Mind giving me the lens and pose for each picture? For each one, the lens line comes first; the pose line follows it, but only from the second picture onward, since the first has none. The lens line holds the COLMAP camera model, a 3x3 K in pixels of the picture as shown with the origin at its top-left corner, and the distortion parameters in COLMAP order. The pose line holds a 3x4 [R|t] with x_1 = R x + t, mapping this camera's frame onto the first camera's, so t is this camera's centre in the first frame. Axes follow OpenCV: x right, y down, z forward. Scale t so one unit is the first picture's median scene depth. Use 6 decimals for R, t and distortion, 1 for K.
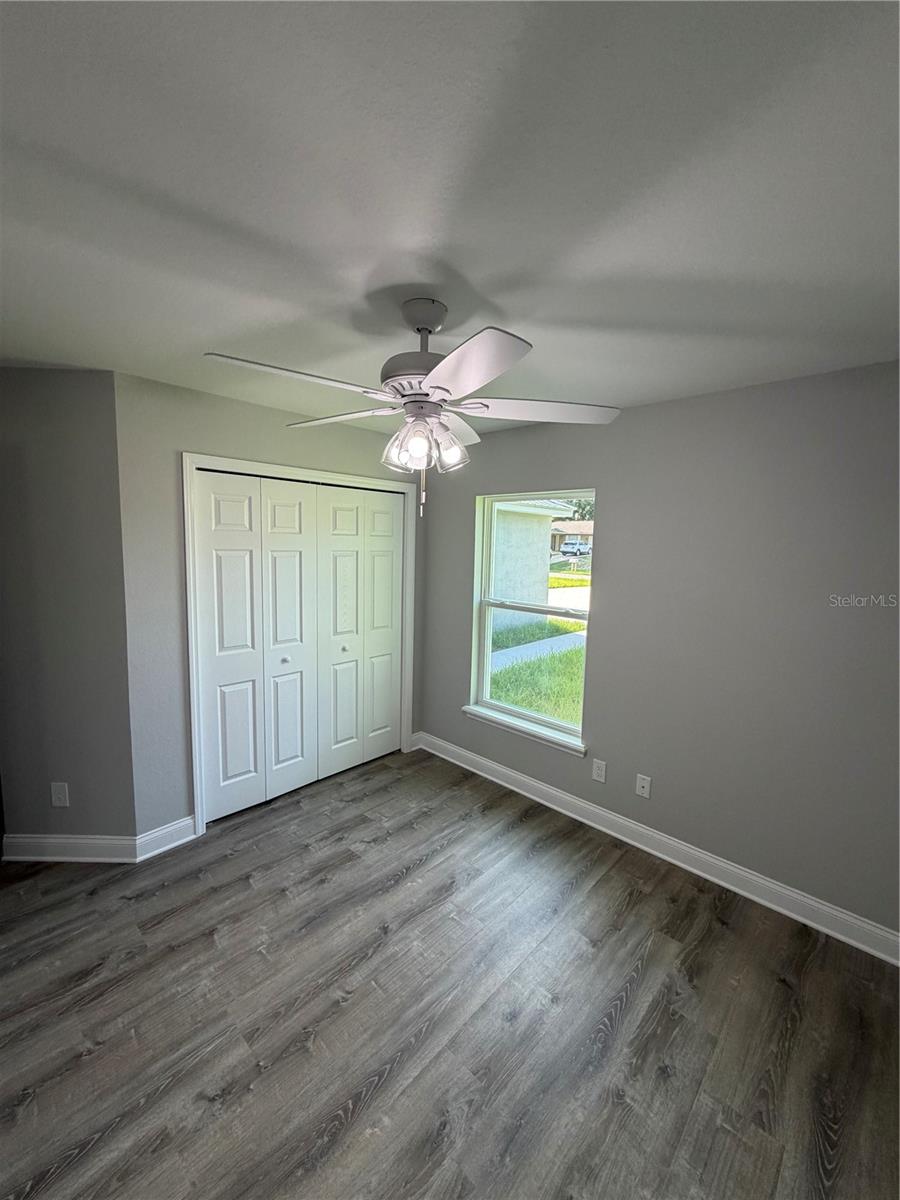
lens RADIAL K [[477.0, 0, 452.3], [0, 477.0, 596.0], [0, 0, 1]] dist [0.004249, 0.000437]
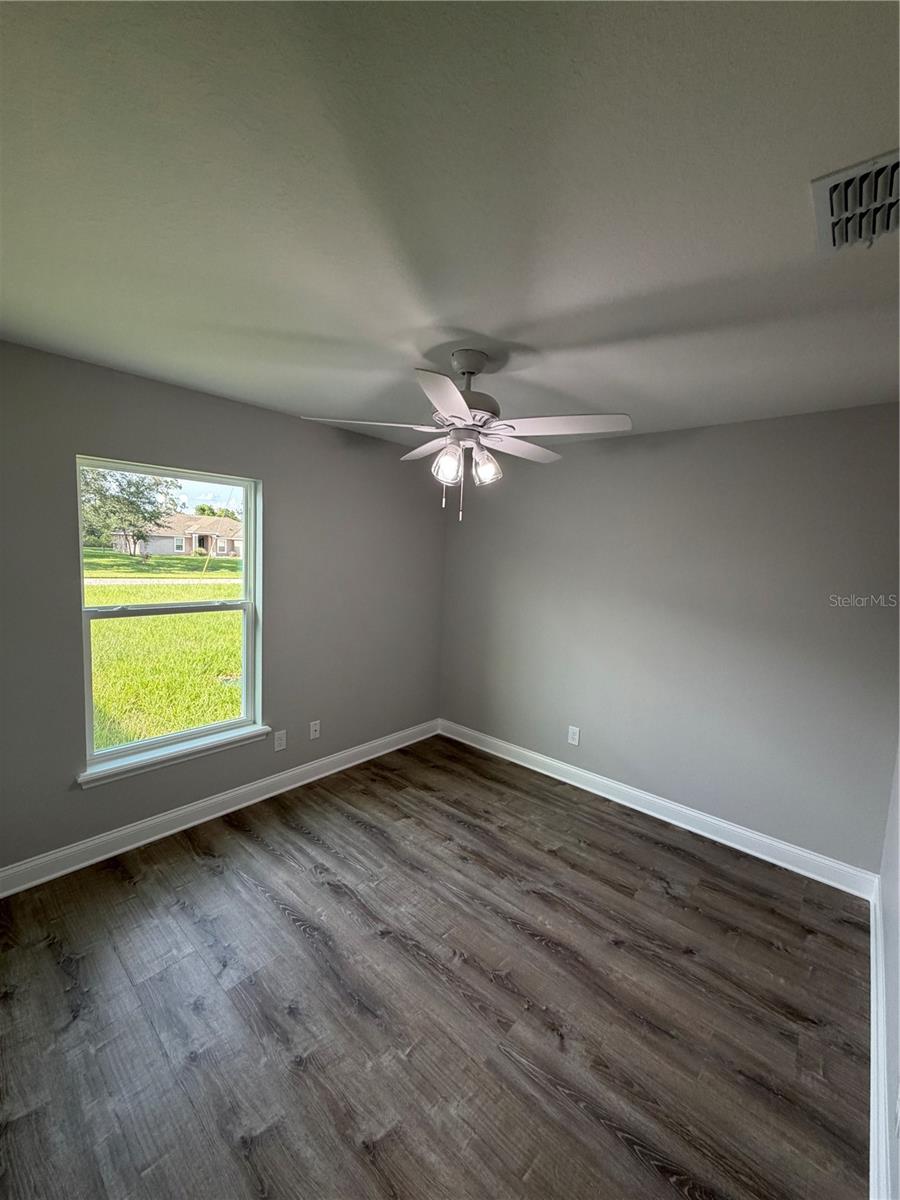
lens RADIAL K [[477.0, 0, 444.6], [0, 477.0, 598.6], [0, 0, 1]] dist [0.004249, 0.000437]
pose [[-0.015477, -0.128165, 0.991632, -1.127458], [0.070569, 0.989138, 0.128944, -0.110628], [-0.997387, 0.071975, -0.006265, 0.914266]]
